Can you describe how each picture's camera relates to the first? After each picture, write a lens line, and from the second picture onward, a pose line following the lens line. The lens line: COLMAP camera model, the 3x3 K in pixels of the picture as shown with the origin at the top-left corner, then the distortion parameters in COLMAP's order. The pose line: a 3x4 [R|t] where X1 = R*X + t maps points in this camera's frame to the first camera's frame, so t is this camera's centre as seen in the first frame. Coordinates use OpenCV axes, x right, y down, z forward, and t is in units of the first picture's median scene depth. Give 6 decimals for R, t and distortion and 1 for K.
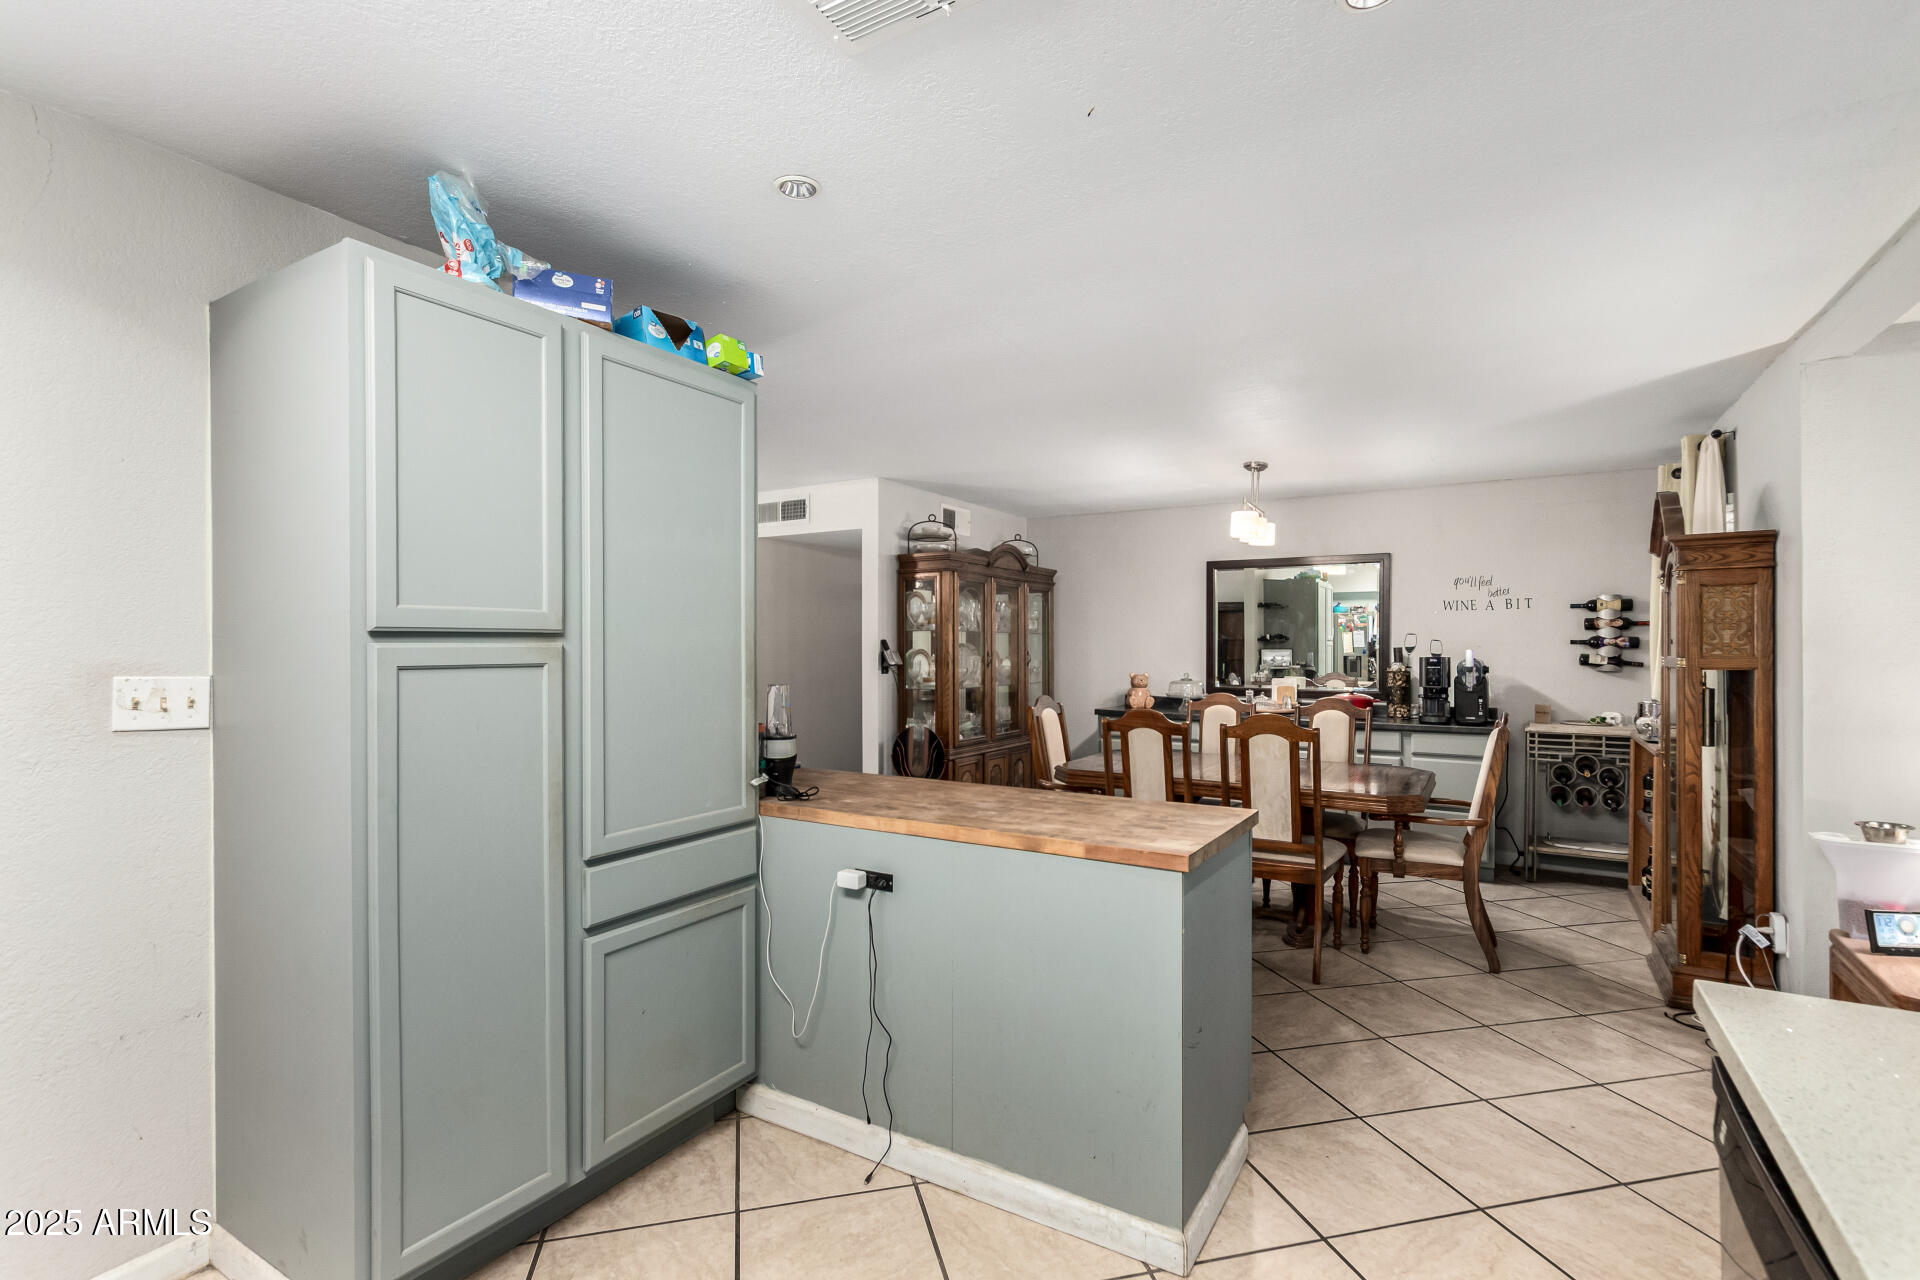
lens RADIAL K [[892.5, 0, 968.2], [0, 892.5, 653.5], [0, 0, 1]] dist [0.004236, -0.000767]
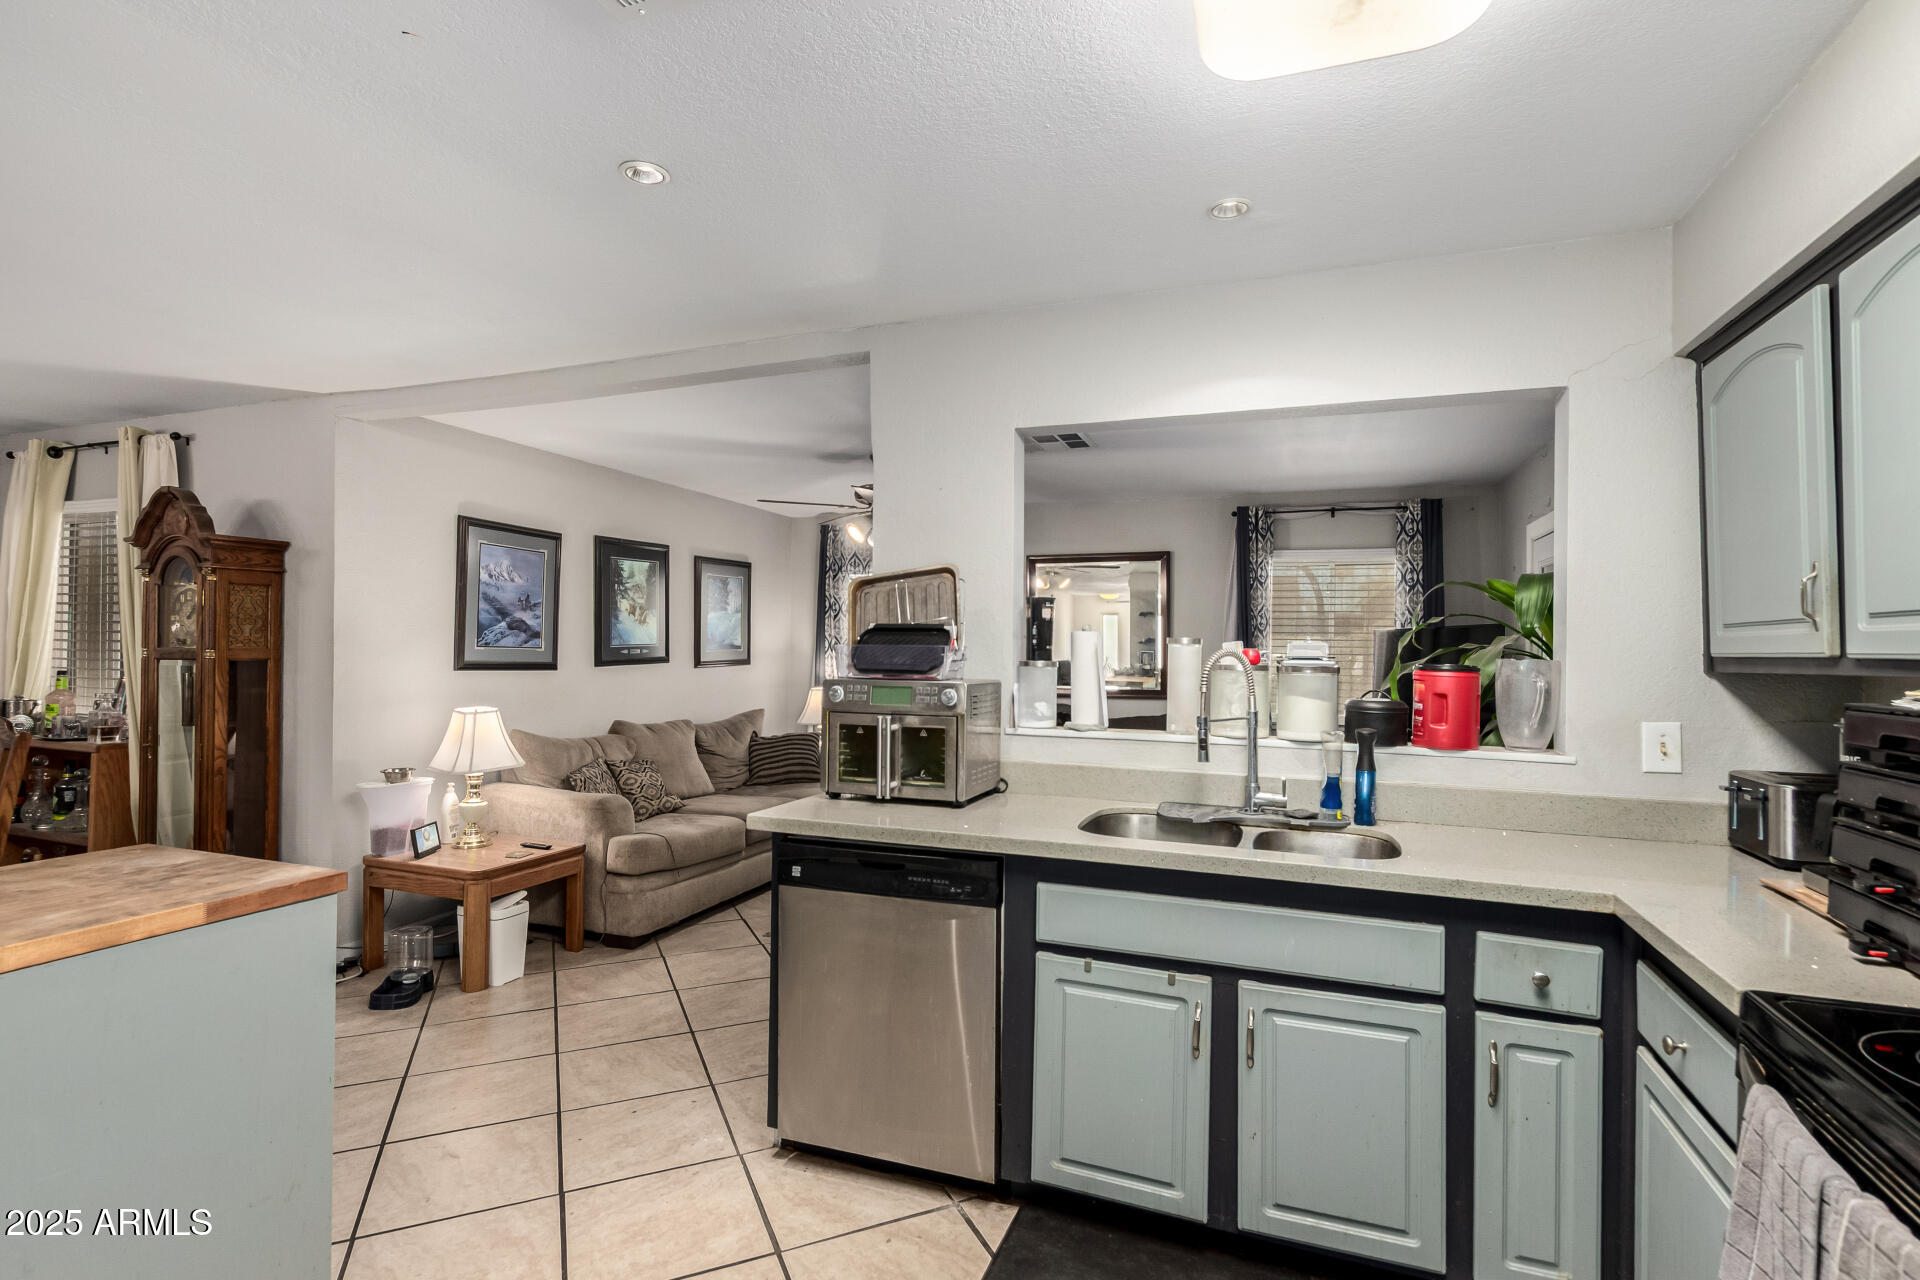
lens RADIAL K [[892.5, 0, 954.3], [0, 892.5, 640.0], [0, 0, 1]] dist [0.004236, -0.000767]
pose [[-0.158760, 0.014583, 0.987210, -0.402540], [-0.007727, 0.999842, -0.016013, 0.004296], [-0.987287, -0.010170, -0.158622, 0.302723]]
